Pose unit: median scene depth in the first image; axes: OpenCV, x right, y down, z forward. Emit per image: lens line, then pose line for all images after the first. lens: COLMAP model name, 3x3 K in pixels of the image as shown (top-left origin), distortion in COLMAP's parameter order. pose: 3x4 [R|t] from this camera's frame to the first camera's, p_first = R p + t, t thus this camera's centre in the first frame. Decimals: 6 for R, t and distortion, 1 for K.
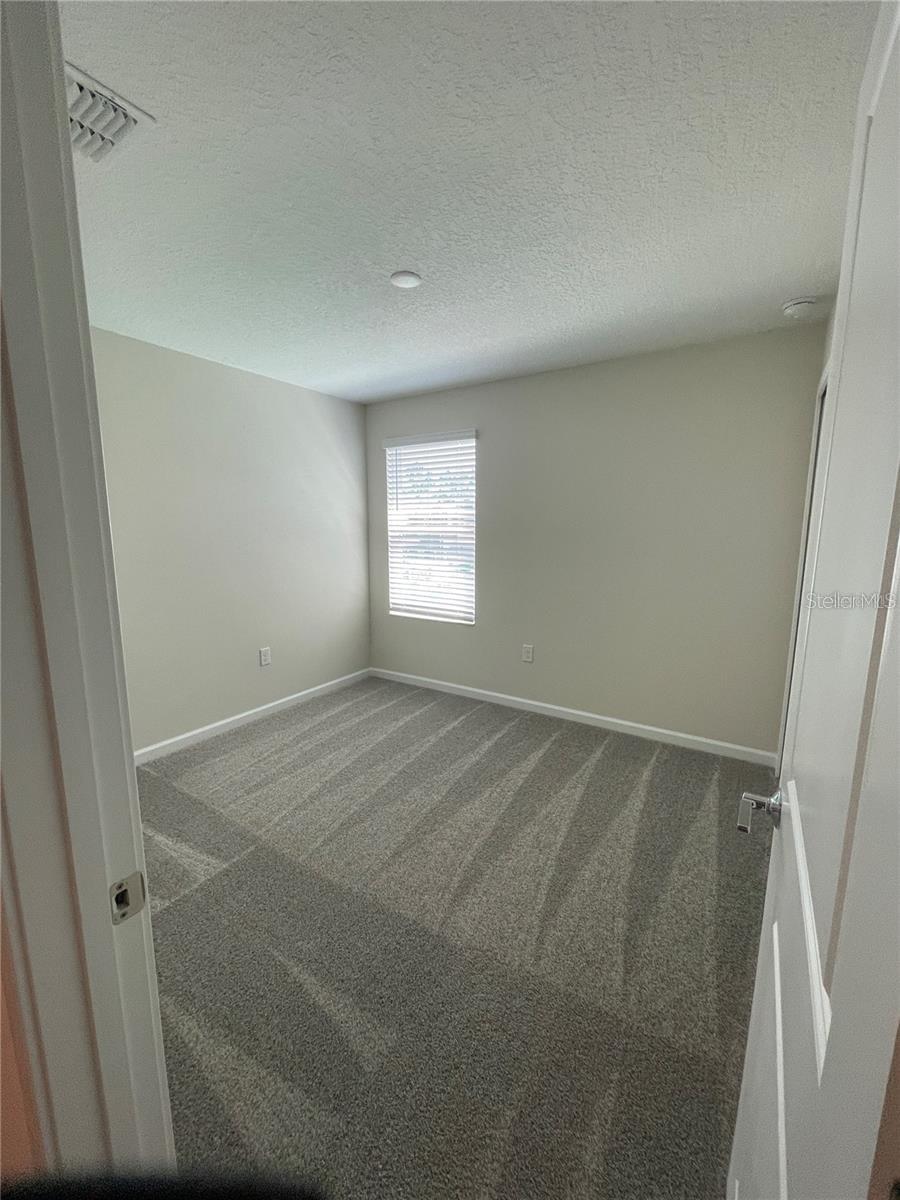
lens RADIAL K [[481.8, 0, 451.3], [0, 481.8, 601.1], [0, 0, 1]] dist [-0.000188, -0.000078]
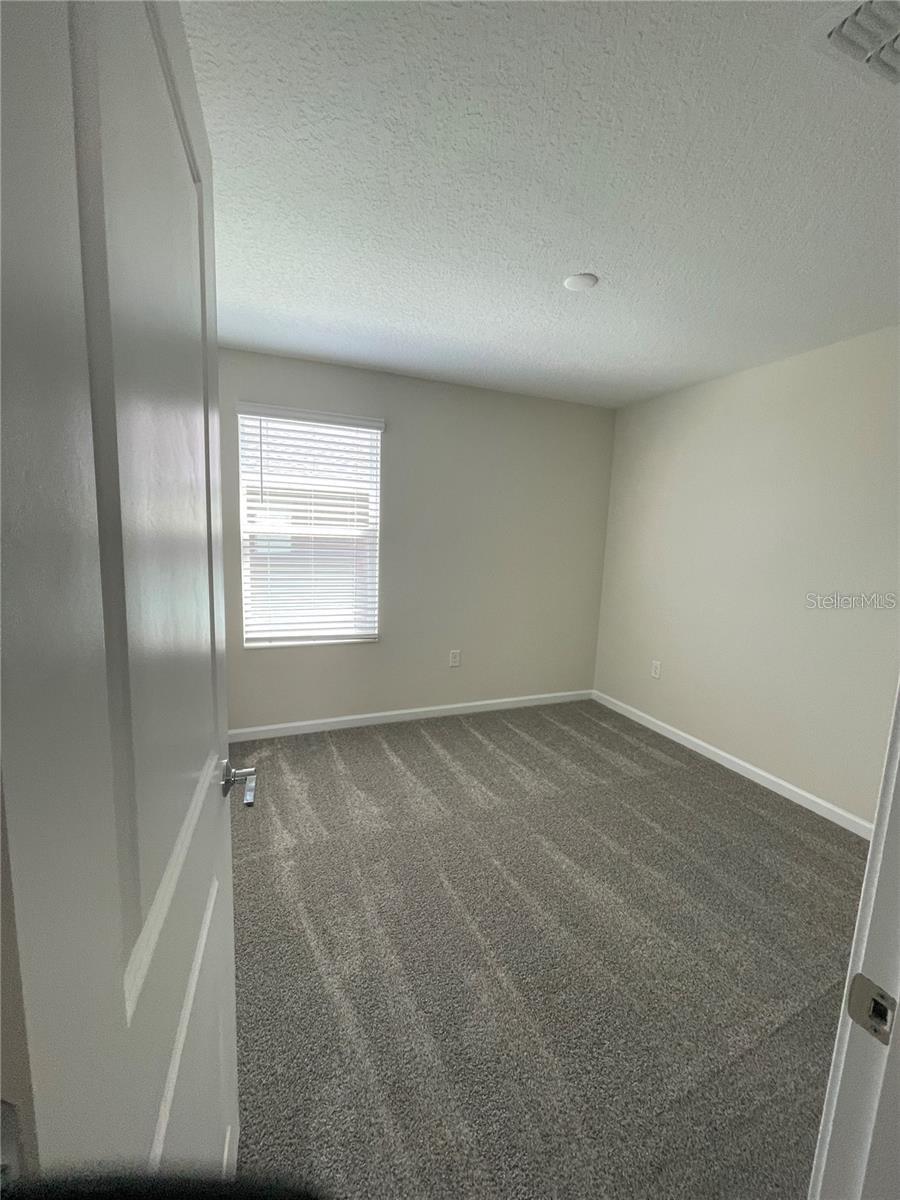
lens RADIAL K [[483.7, 0, 451.0], [0, 483.7, 593.4], [0, 0, 1]] dist [0.000549, 0.000000]
pose [[0.565666, -0.085897, 0.820149, -0.557269], [0.090060, 0.995046, 0.042099, -0.058747], [-0.819702, 0.050049, 0.570600, 0.354902]]
